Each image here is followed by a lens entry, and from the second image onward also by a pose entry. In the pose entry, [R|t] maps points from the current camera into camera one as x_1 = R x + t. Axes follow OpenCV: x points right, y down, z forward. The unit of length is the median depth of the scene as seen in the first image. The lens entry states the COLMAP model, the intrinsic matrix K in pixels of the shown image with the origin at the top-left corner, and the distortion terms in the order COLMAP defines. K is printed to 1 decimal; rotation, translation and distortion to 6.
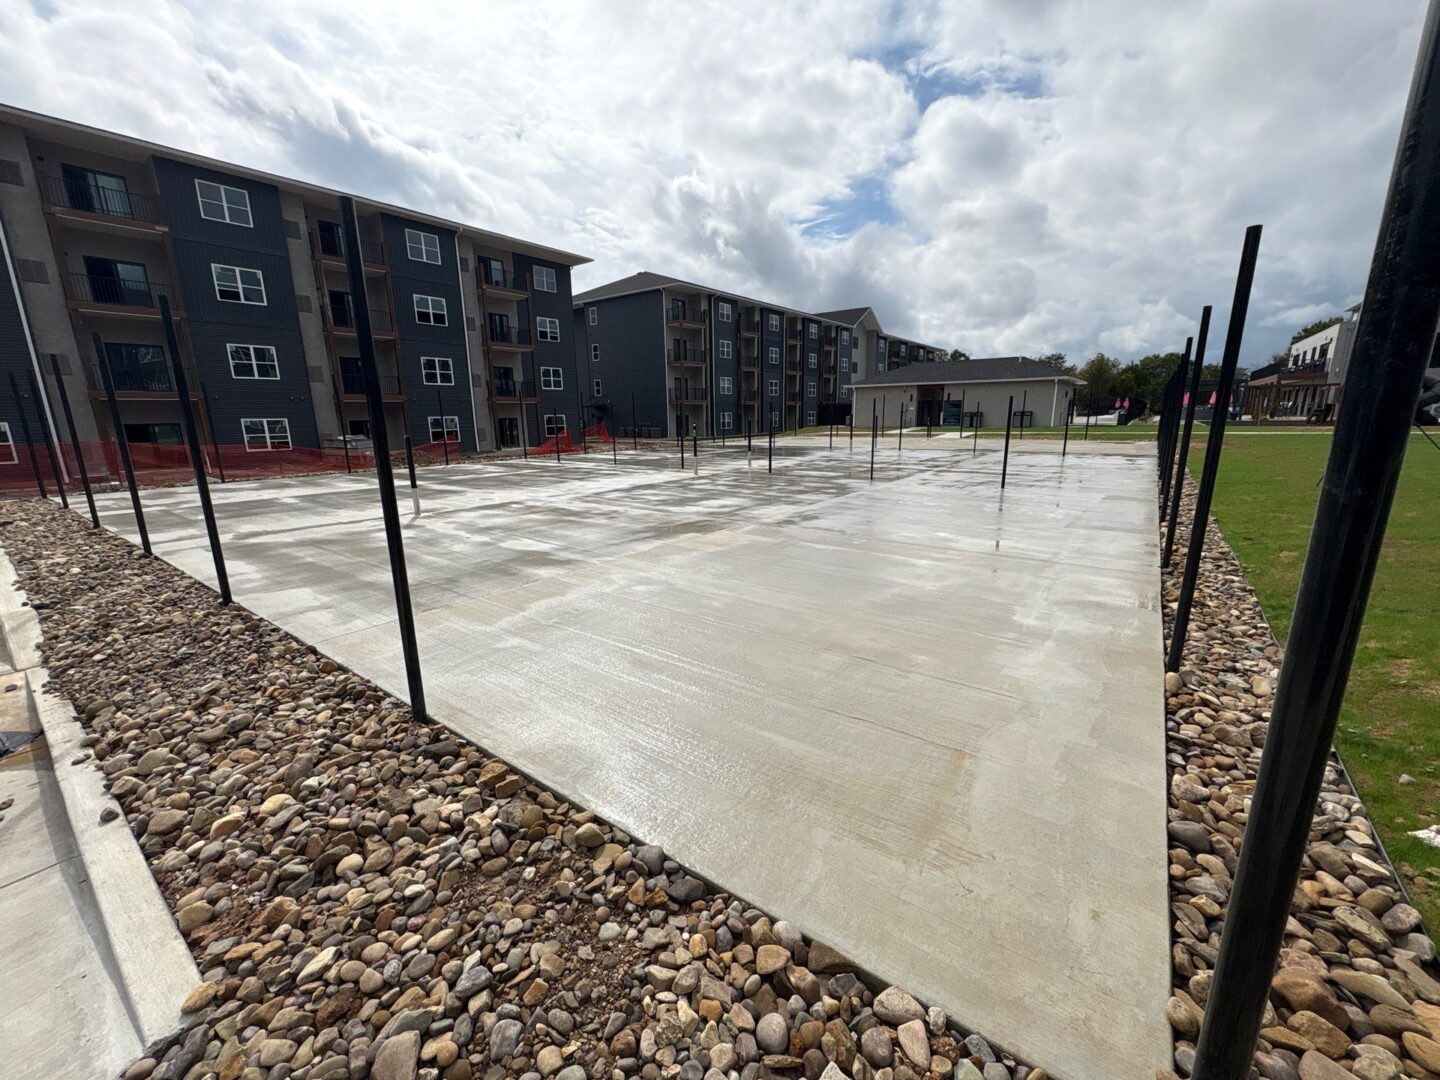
lens RADIAL K [[572.9, 0, 718.4], [0, 572.9, 545.3], [0, 0, 1]] dist [0.000608, 0.000280]
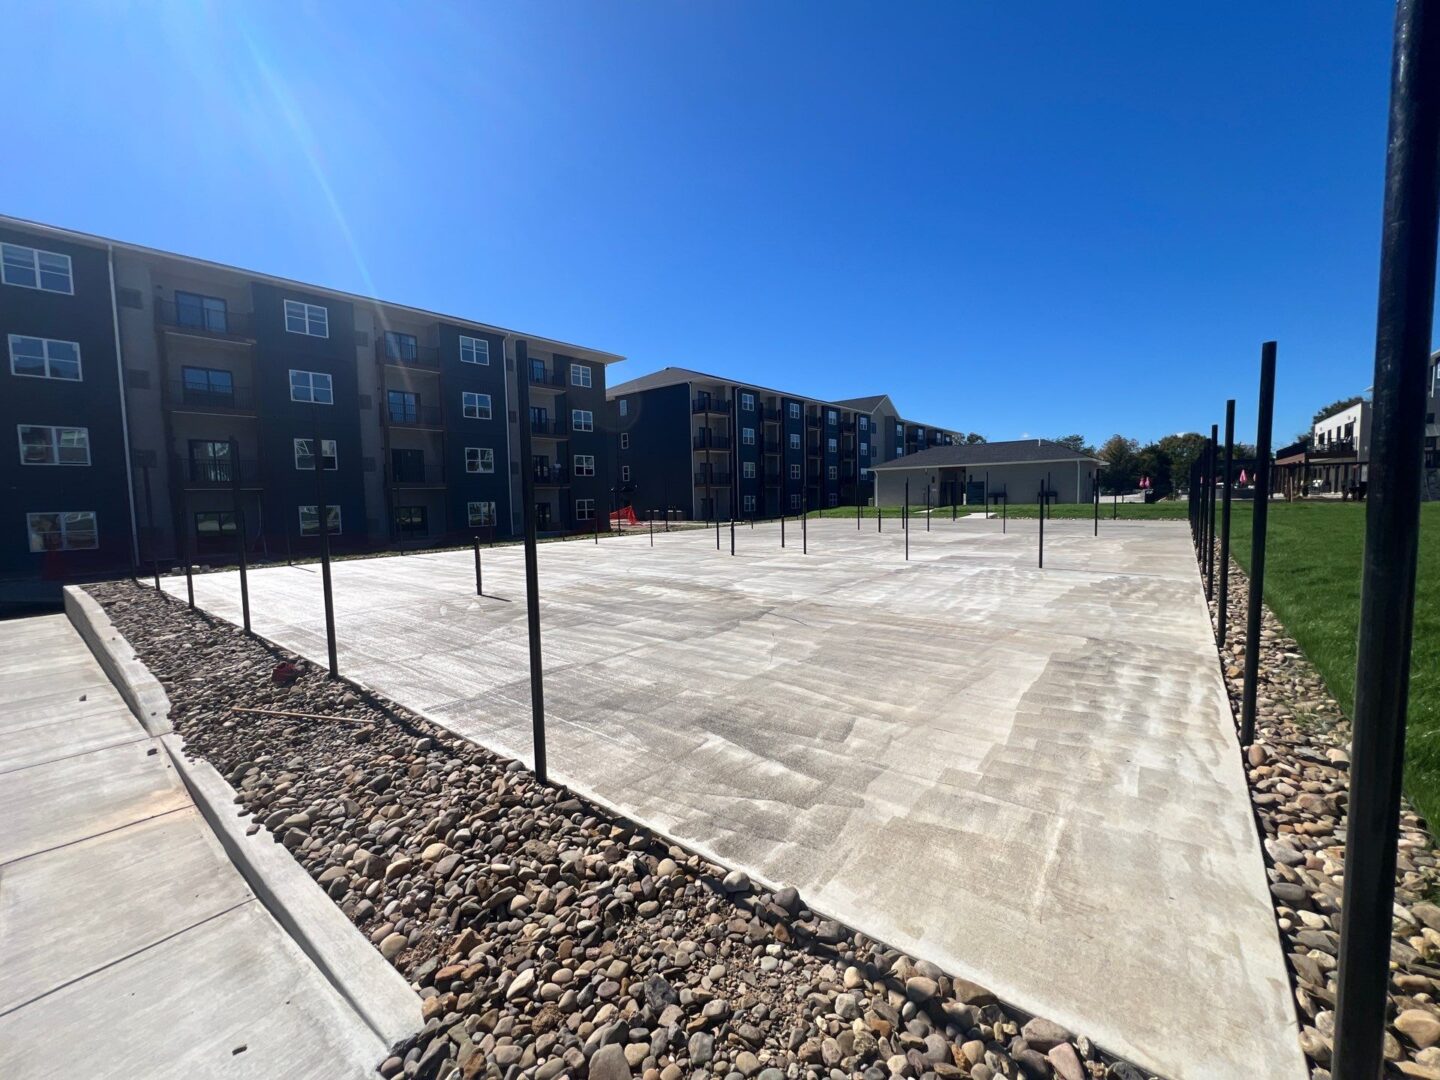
lens RADIAL K [[579.1, 0, 710.7], [0, 579.1, 539.4], [0, 0, 1]] dist [-0.002362, 0.000198]
pose [[0.999076, -0.005536, -0.042621, -0.133499], [-0.000939, 0.988623, -0.150409, 0.013239], [0.042969, 0.150310, 0.987705, -0.131892]]
